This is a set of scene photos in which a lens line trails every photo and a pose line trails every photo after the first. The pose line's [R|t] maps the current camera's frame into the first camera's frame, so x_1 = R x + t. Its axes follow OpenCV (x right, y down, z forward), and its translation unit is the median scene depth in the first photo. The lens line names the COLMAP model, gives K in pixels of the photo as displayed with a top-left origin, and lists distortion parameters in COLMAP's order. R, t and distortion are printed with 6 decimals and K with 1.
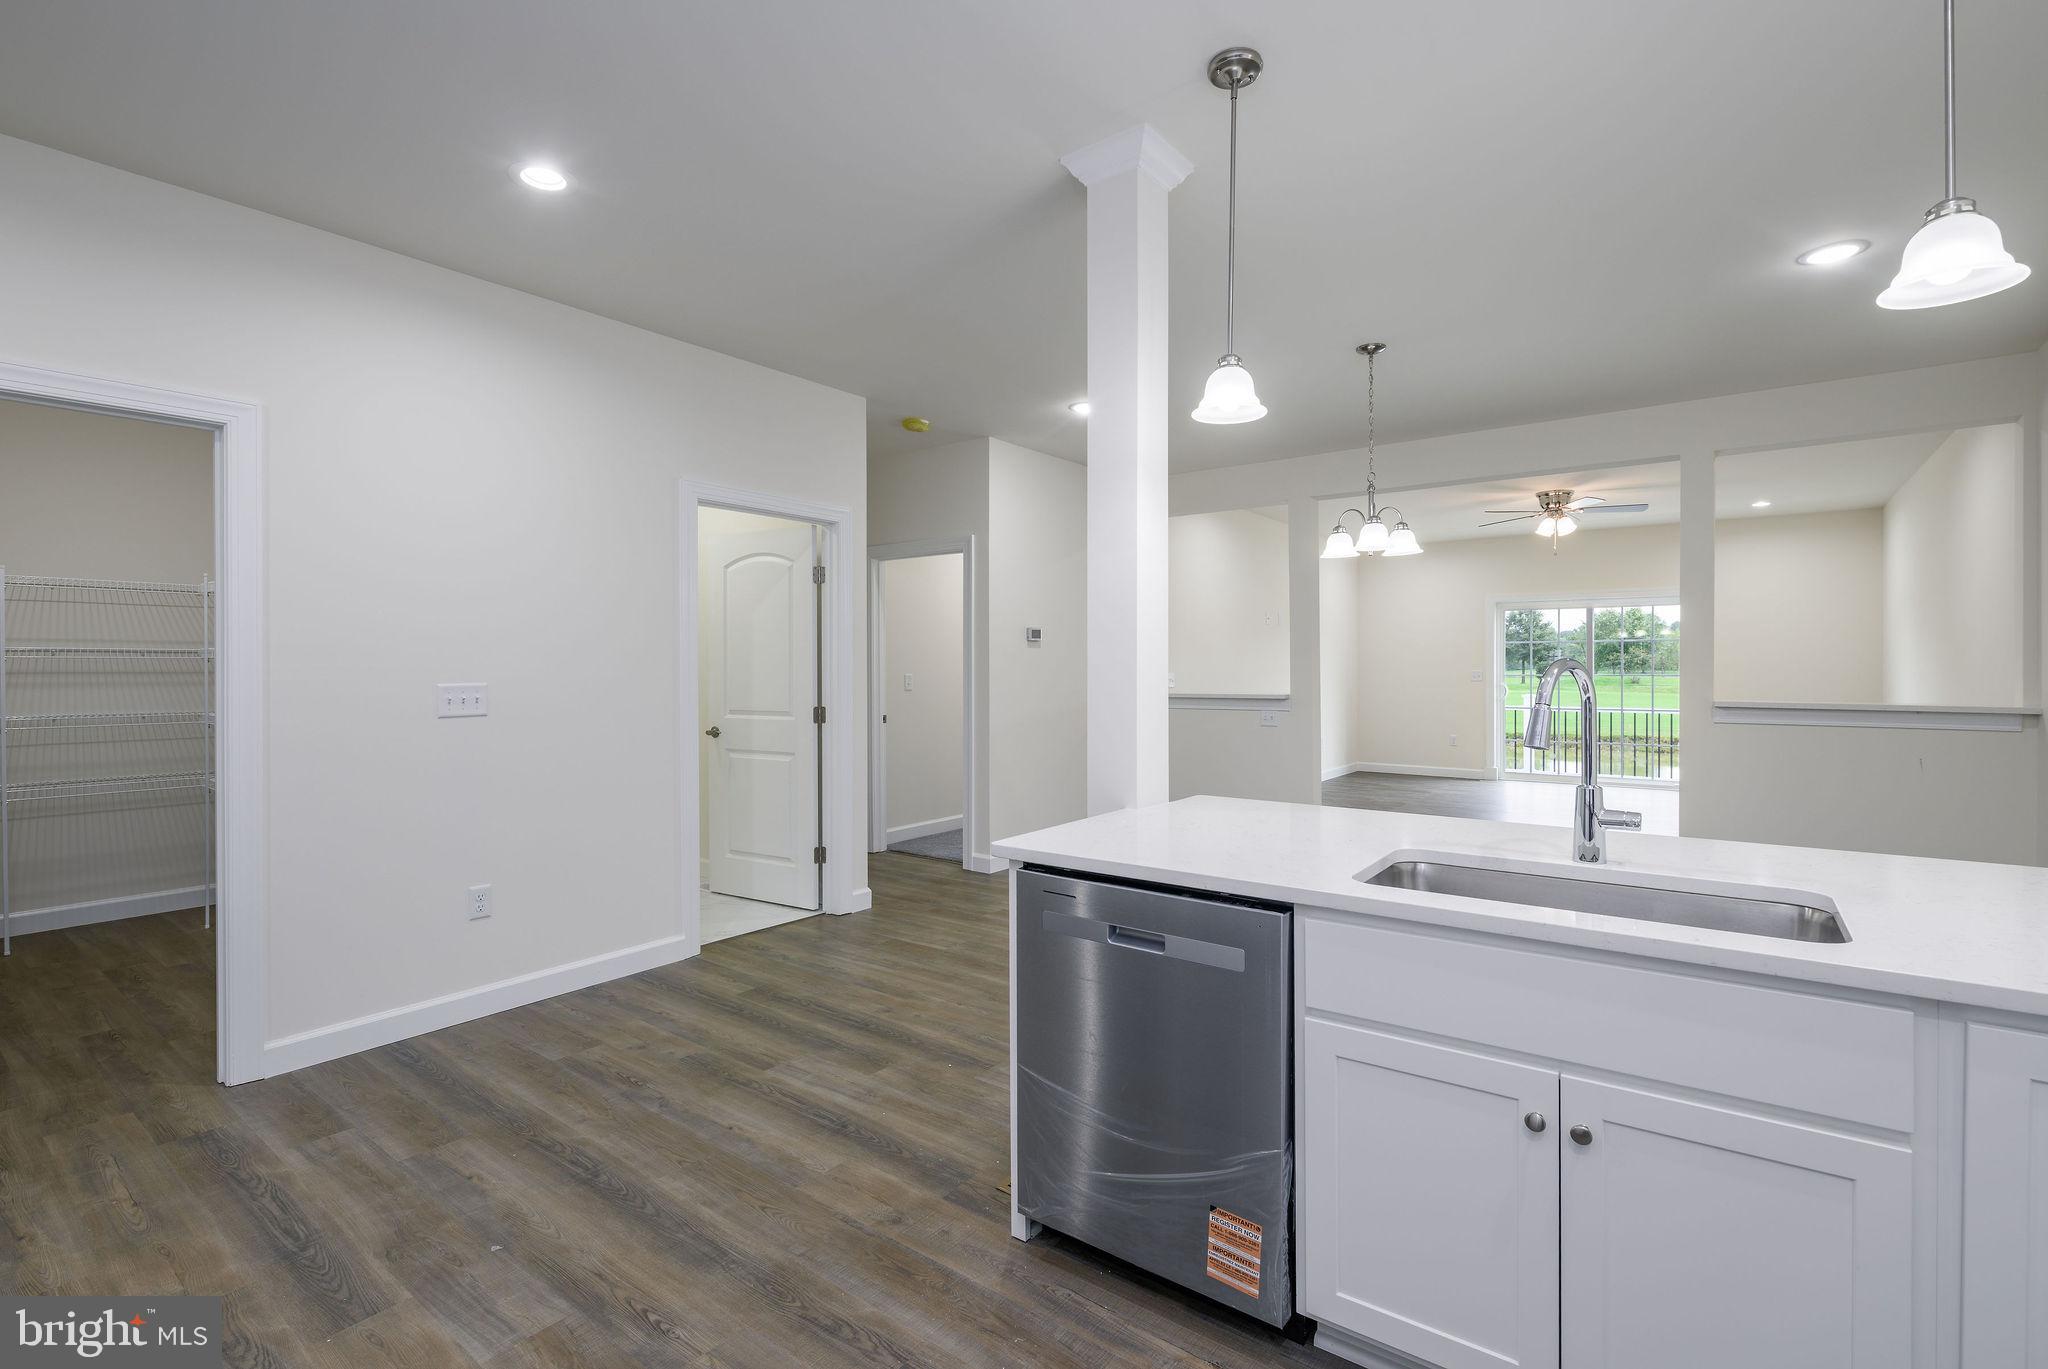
lens RADIAL K [[915.9, 0, 1022.9], [0, 915.9, 672.8], [0, 0, 1]] dist [-0.000755, -0.000202]
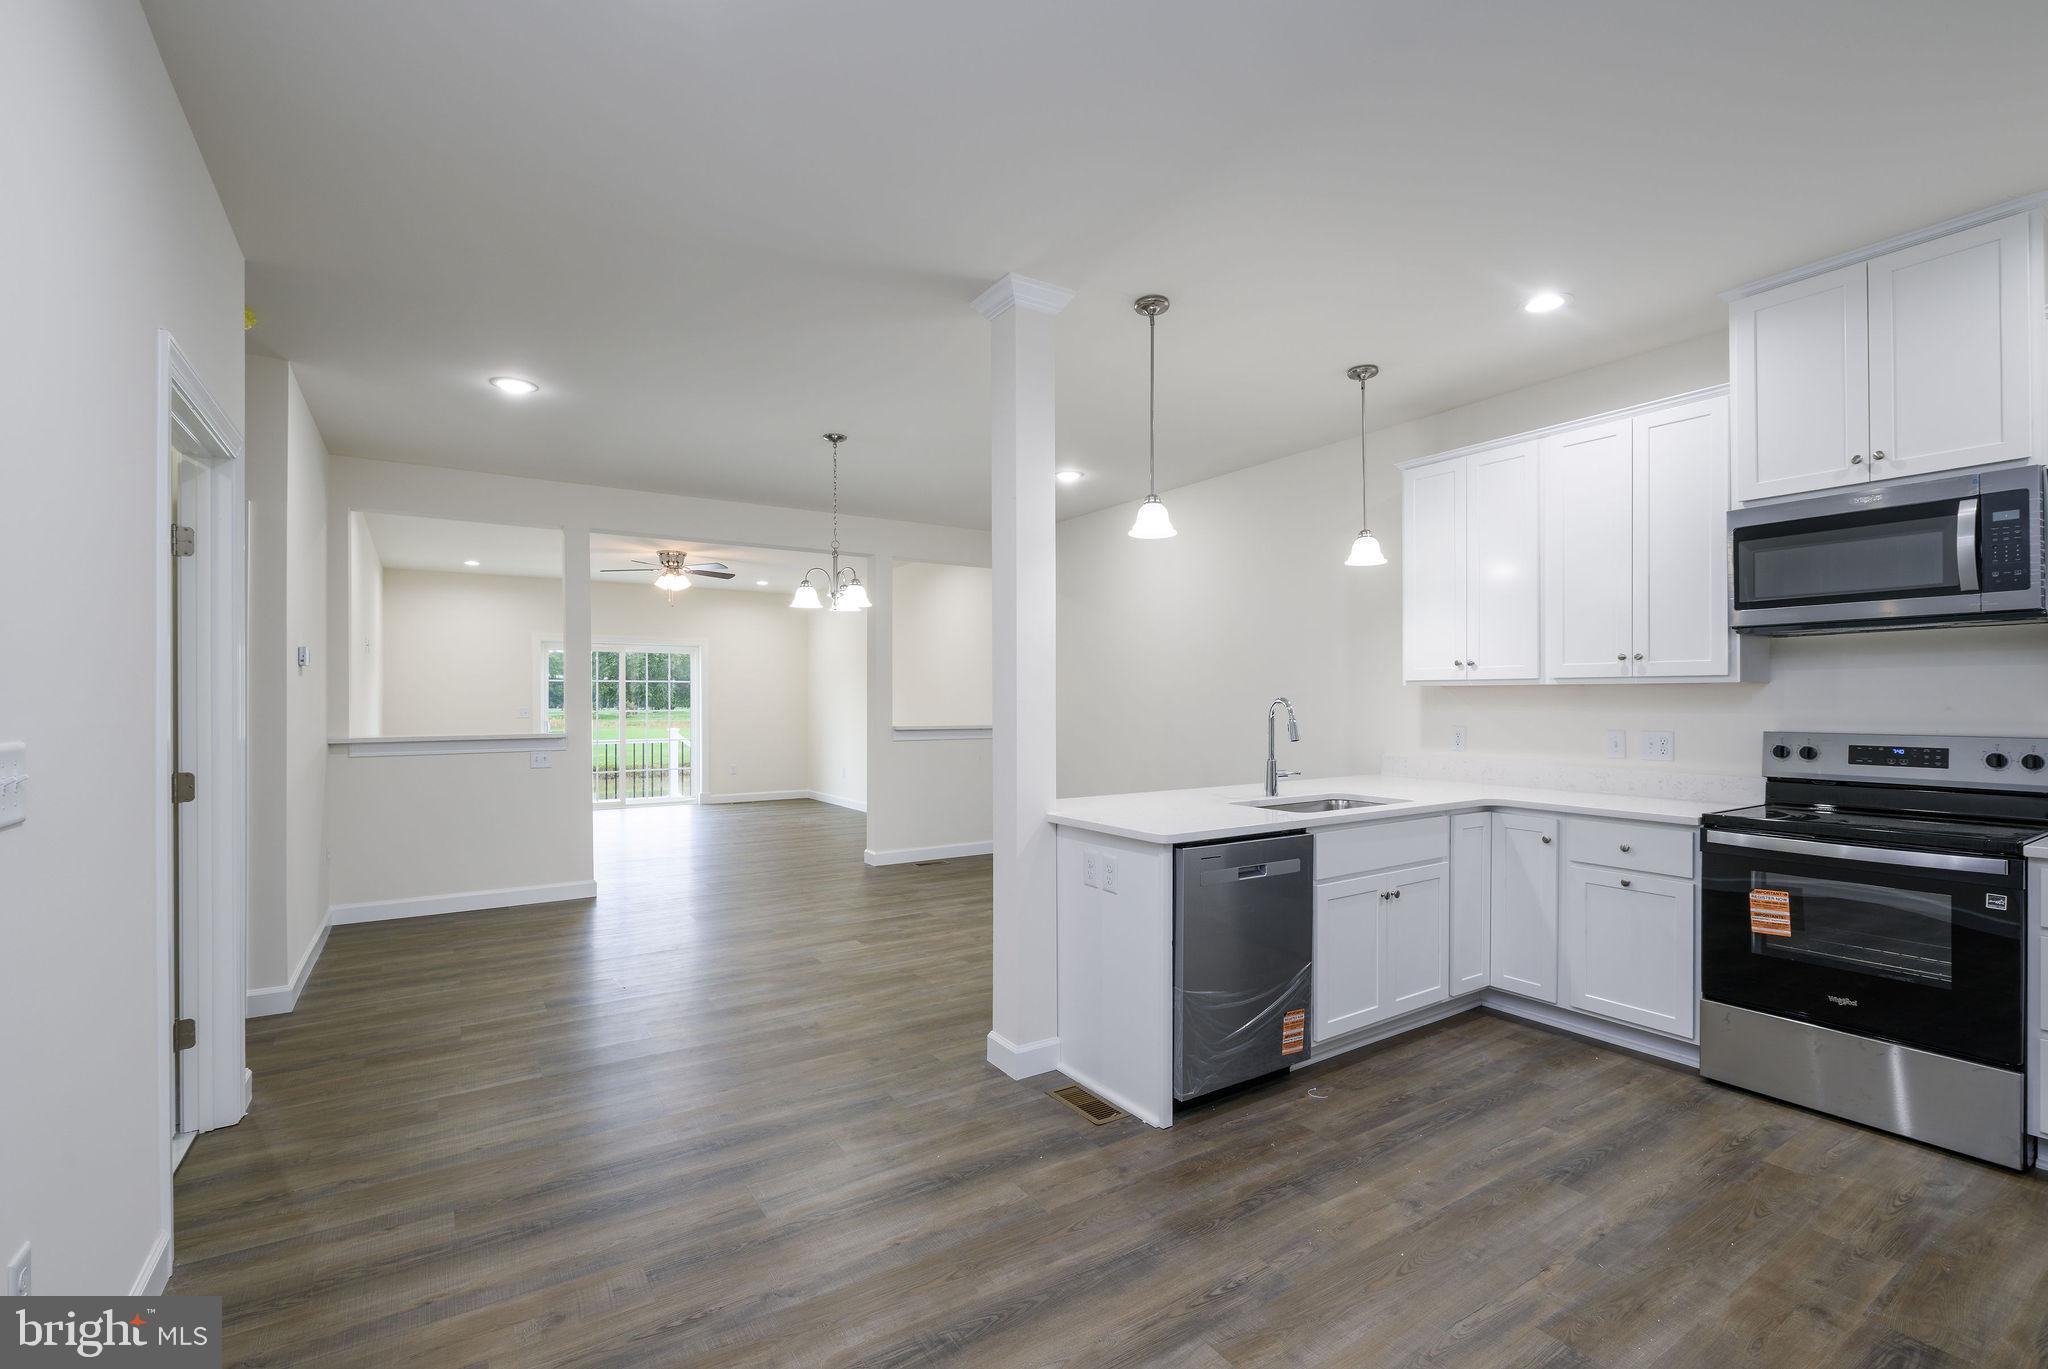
lens RADIAL K [[906.9, 0, 1026.3], [0, 906.9, 704.0], [0, 0, 1]] dist [0.000061, 0.000110]
pose [[0.335902, -0.001174, 0.941896, -1.091863], [0.007168, 0.999973, -0.001309, -0.001637], [-0.941870, 0.007191, 0.335902, 0.612713]]
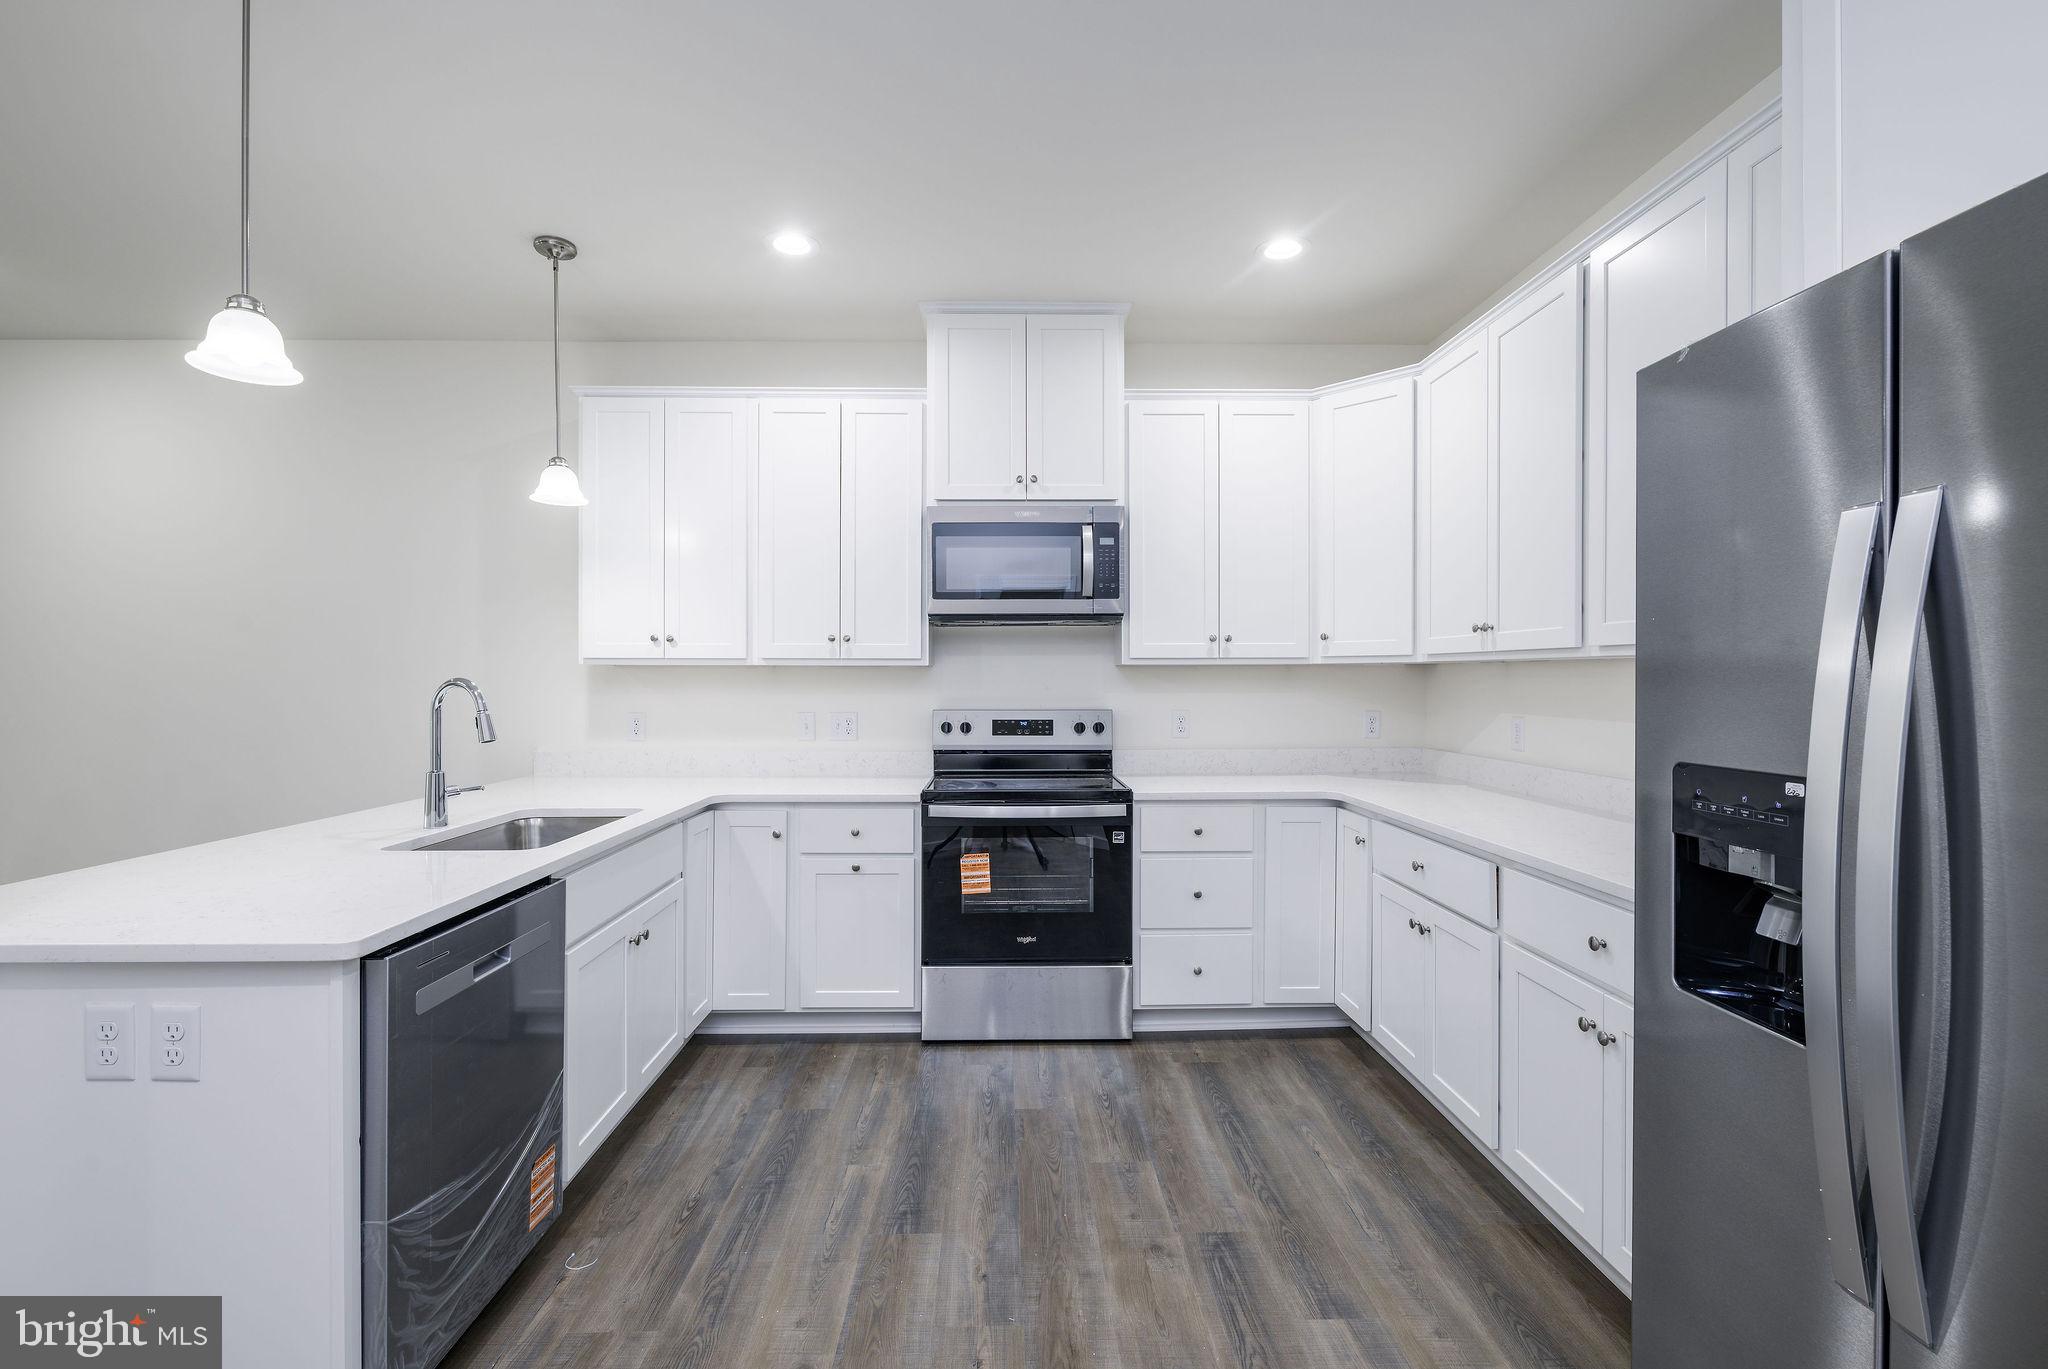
lens RADIAL K [[889.7, 0, 1024.0], [0, 889.7, 684.5], [0, 0, 1]] dist [-0.002018, -0.000686]
pose [[-0.620541, 0.002136, 0.784171, -0.707380], [0.008808, 0.999952, 0.004246, -0.002137], [-0.784124, 0.009541, -0.620531, 0.833038]]
